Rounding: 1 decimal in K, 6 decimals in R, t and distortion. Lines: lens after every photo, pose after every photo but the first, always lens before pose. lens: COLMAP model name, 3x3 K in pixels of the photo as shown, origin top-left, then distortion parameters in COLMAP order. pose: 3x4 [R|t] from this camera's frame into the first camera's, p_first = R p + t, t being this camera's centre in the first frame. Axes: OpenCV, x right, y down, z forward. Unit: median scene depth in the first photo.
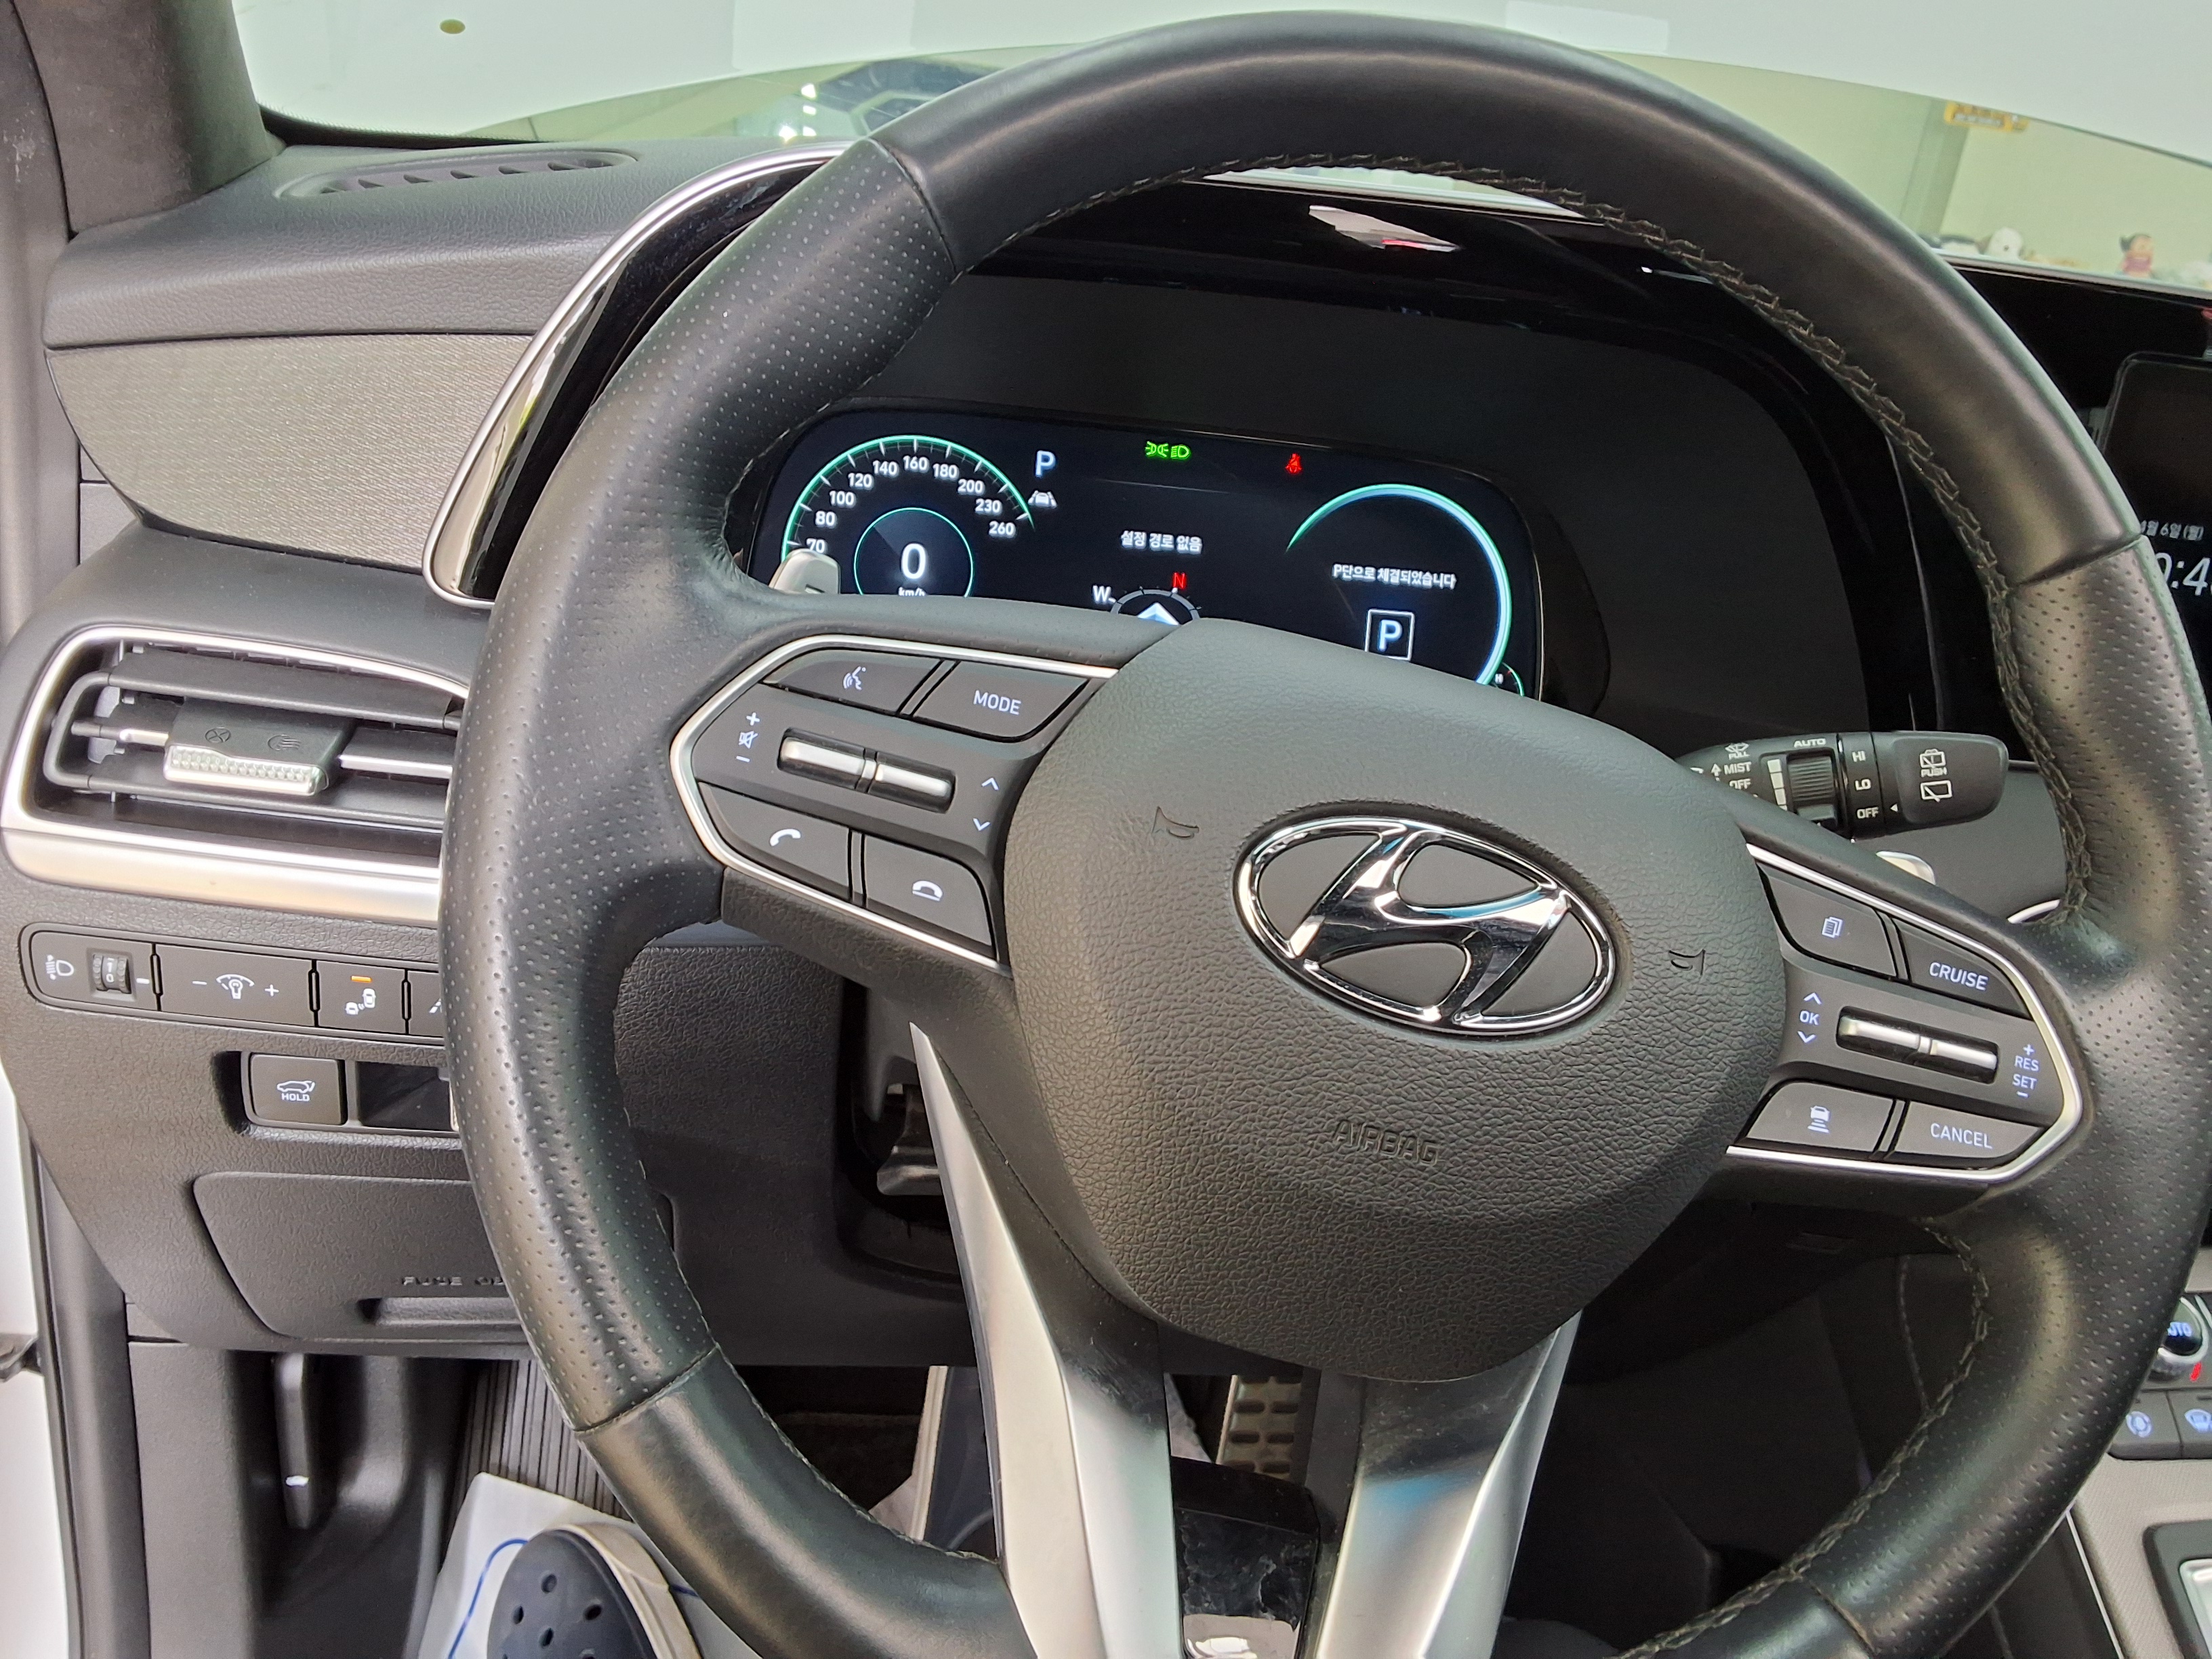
lens RADIAL K [[1788.1, 0, 1080.3], [0, 1788.1, 819.6], [0, 0, 1]] dist [0.132608, -0.213023]
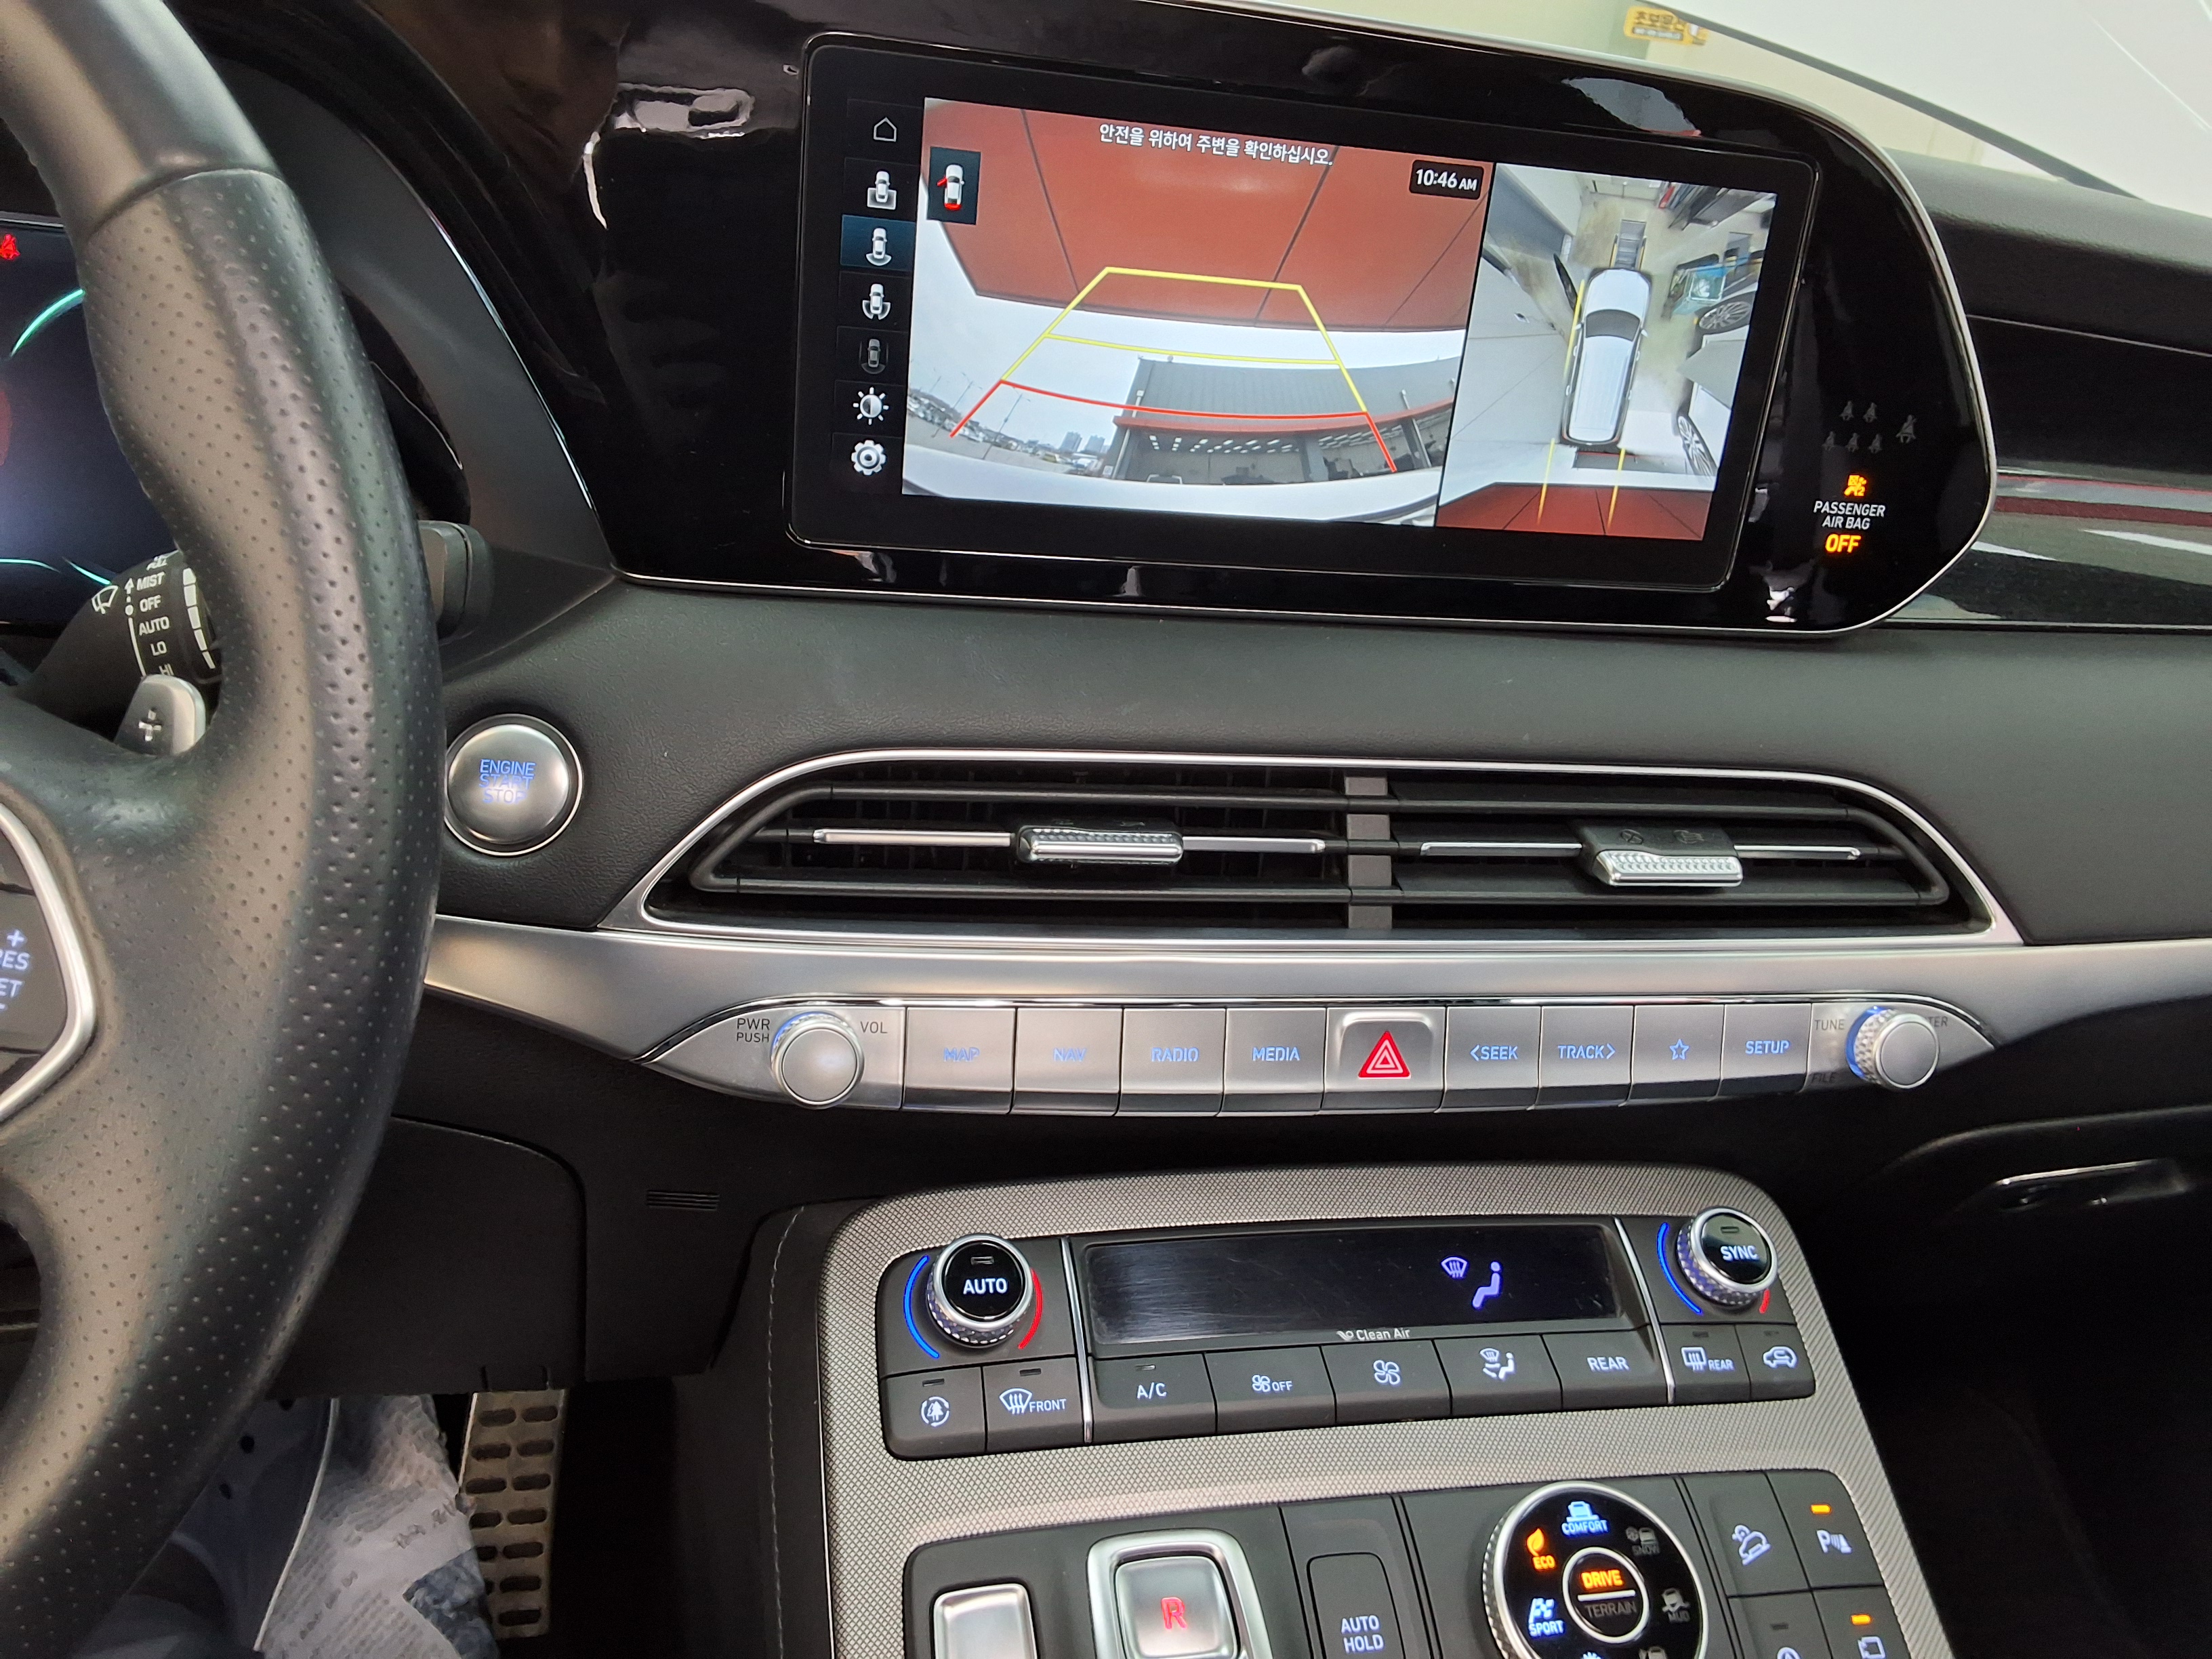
lens RADIAL K [[1788.1, 0, 1080.3], [0, 1788.1, 819.6], [0, 0, 1]] dist [0.132608, -0.213023]
pose [[0.995160, -0.046602, 0.086518, 0.679556], [0.044739, 0.998726, 0.023343, 0.067600], [-0.087496, -0.019359, 0.995977, 0.243256]]
